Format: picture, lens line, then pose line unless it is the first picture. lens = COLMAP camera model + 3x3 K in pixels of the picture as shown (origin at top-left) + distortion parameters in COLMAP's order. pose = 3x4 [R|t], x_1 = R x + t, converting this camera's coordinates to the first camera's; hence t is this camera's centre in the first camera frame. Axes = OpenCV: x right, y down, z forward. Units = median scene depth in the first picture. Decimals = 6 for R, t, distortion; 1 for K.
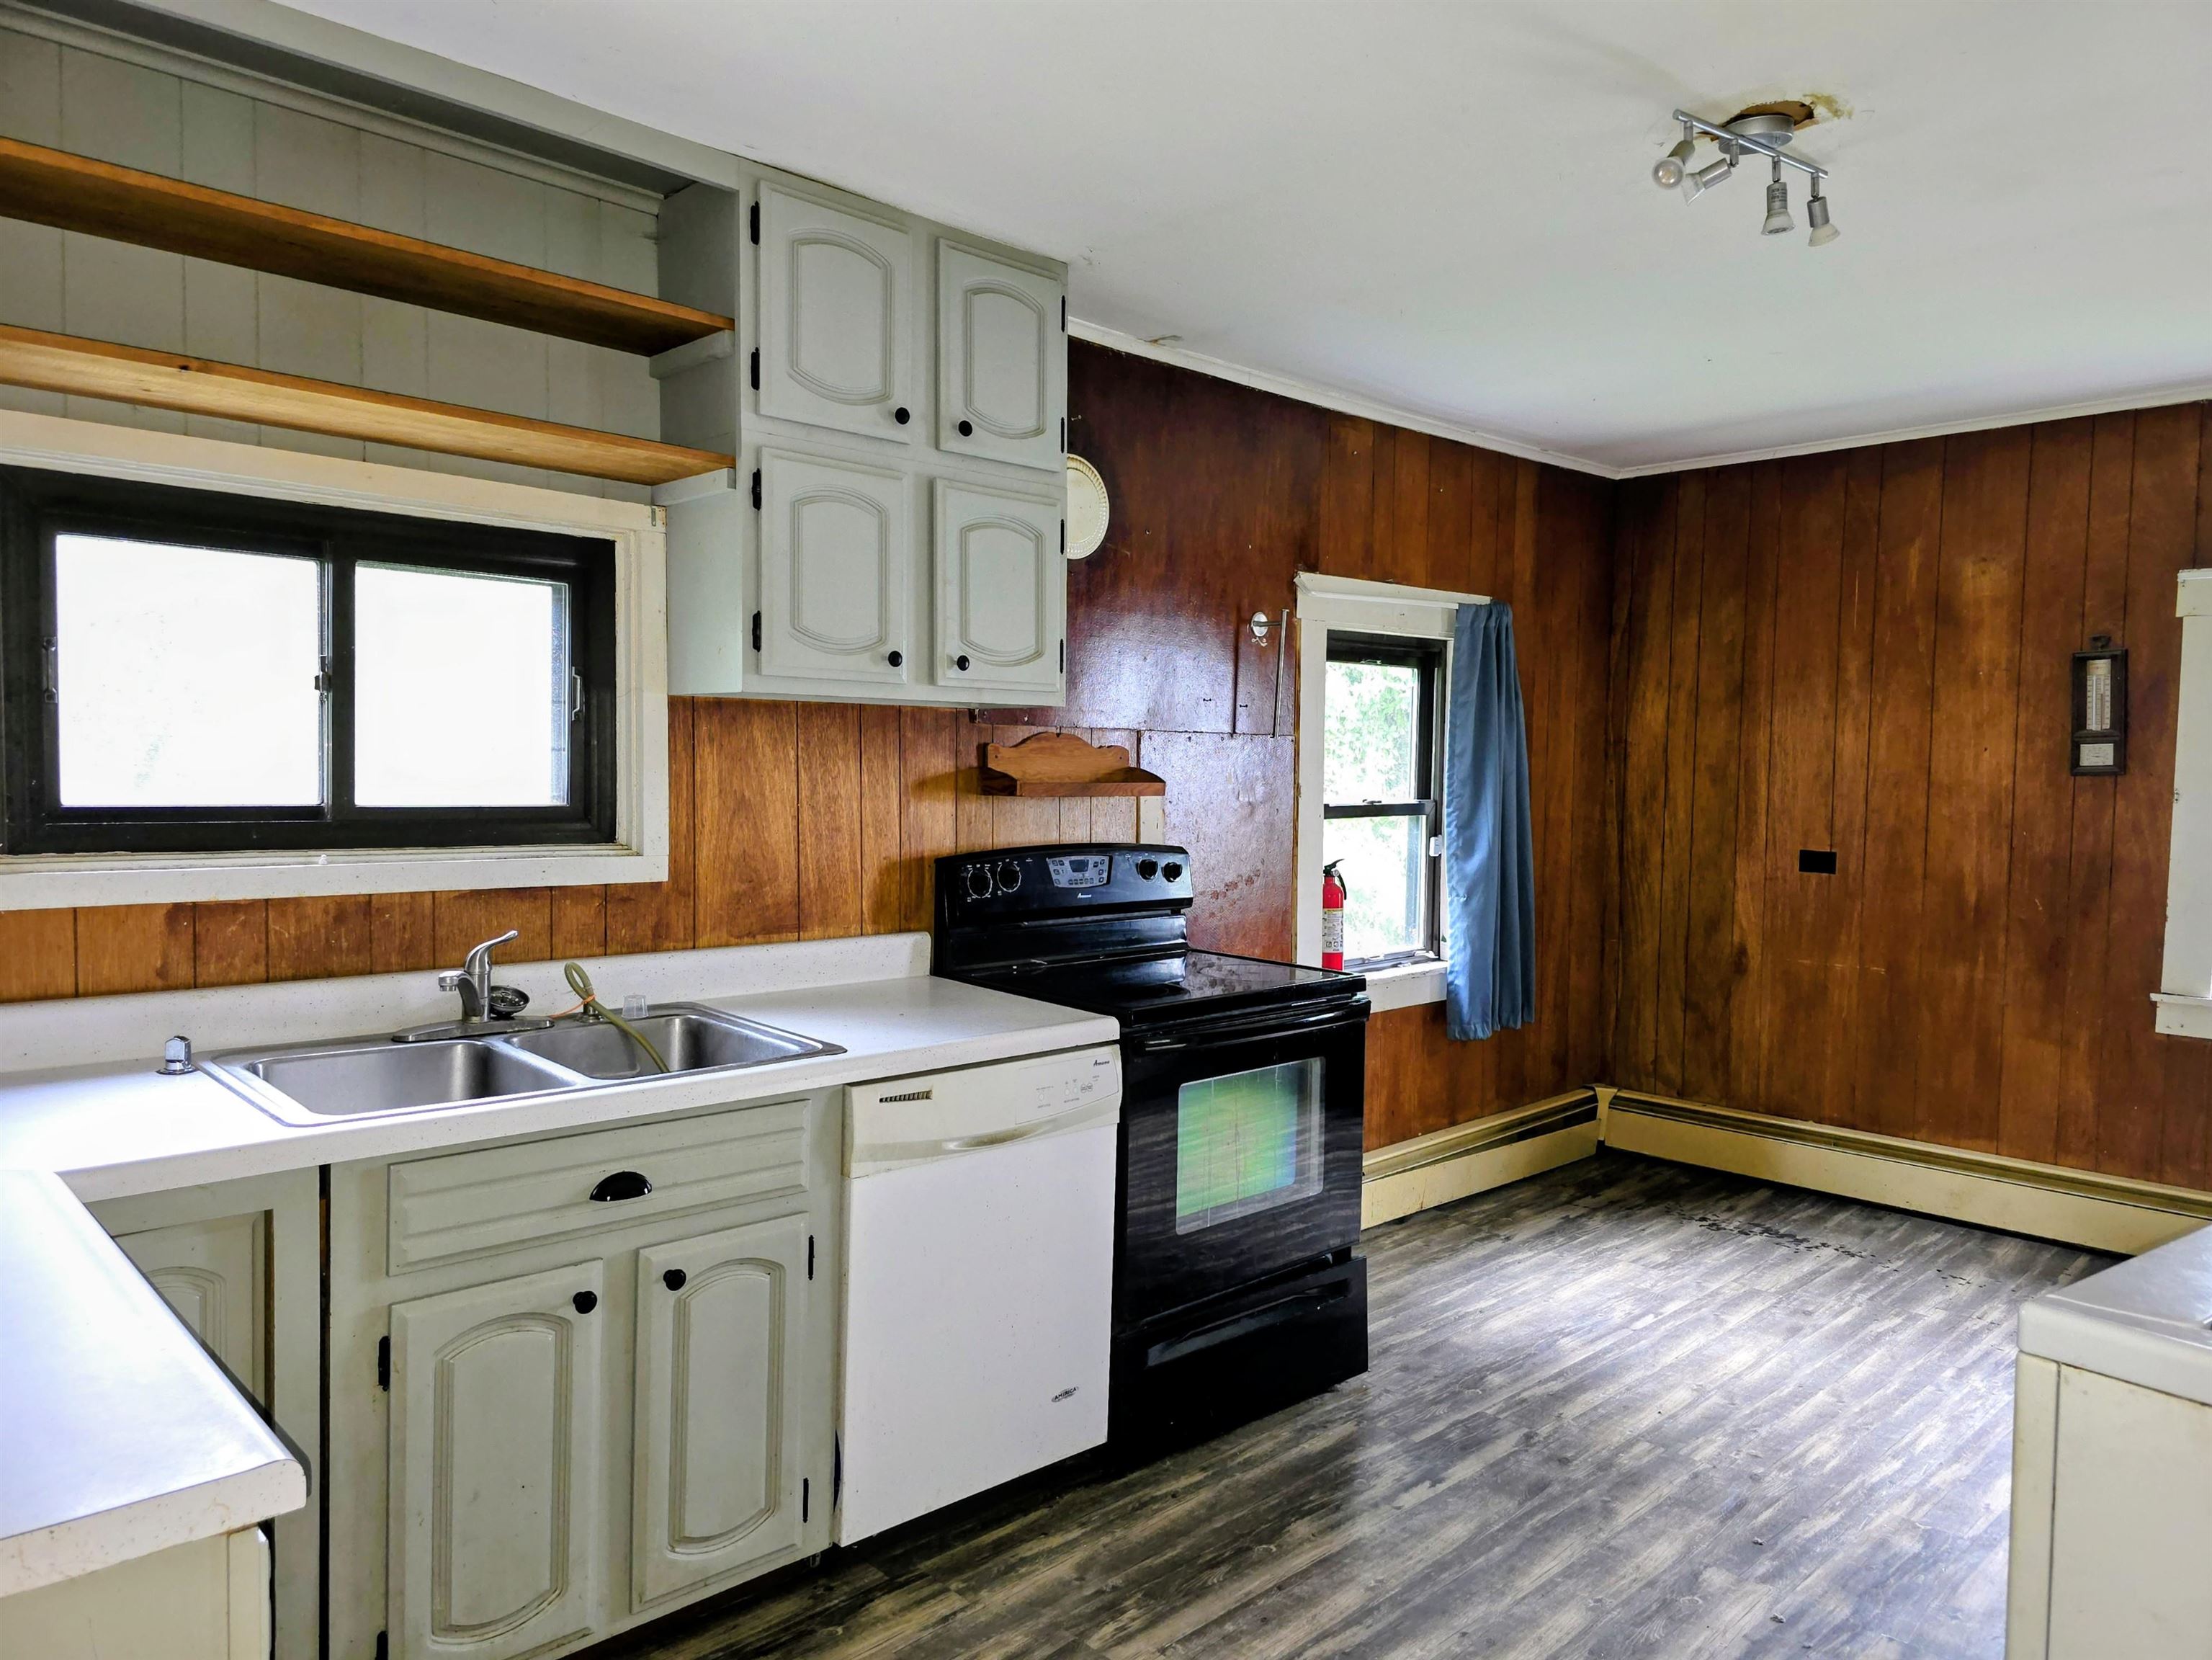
lens RADIAL K [[1490.6, 0, 1130.8], [0, 1490.6, 824.5], [0, 0, 1]] dist [0.096447, -0.087219]
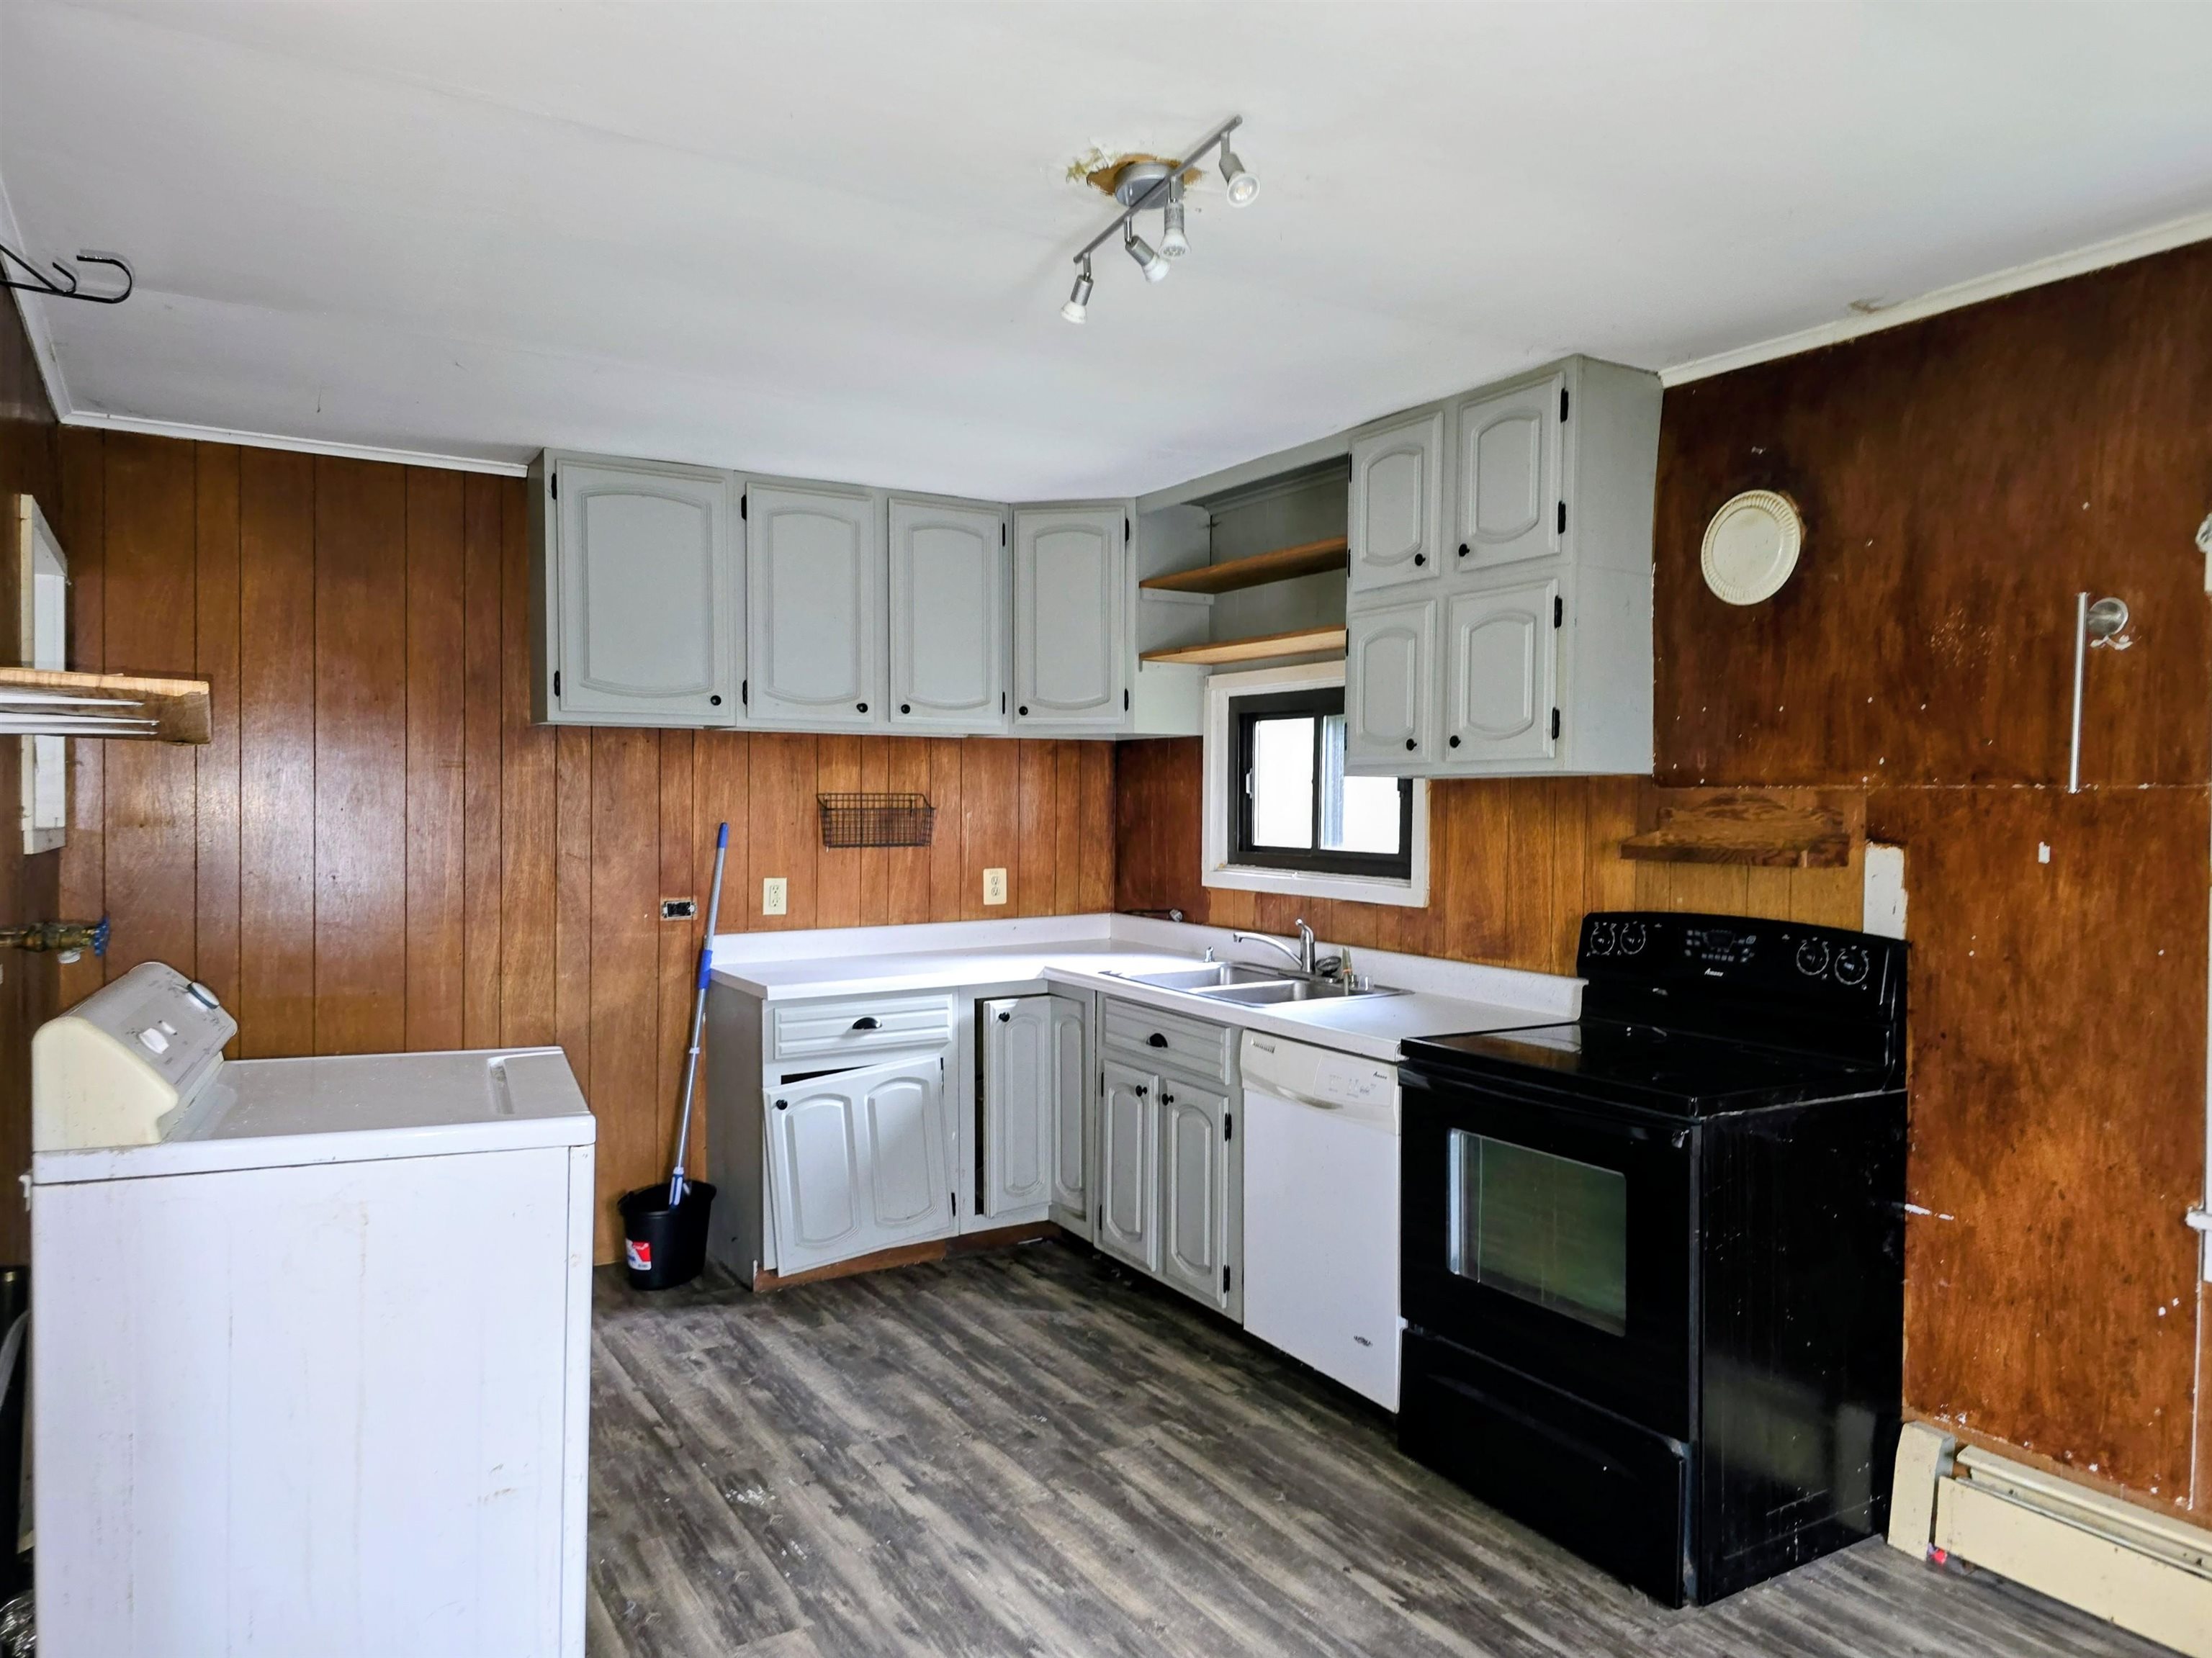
lens RADIAL K [[1490.2, 0, 1130.8], [0, 1490.2, 823.5], [0, 0, 1]] dist [0.096447, -0.087219]
pose [[-0.211265, -0.010348, -0.977374, 1.153635], [-0.059457, 0.998228, 0.002283, -0.029327], [0.975619, 0.058594, -0.211506, 1.020048]]
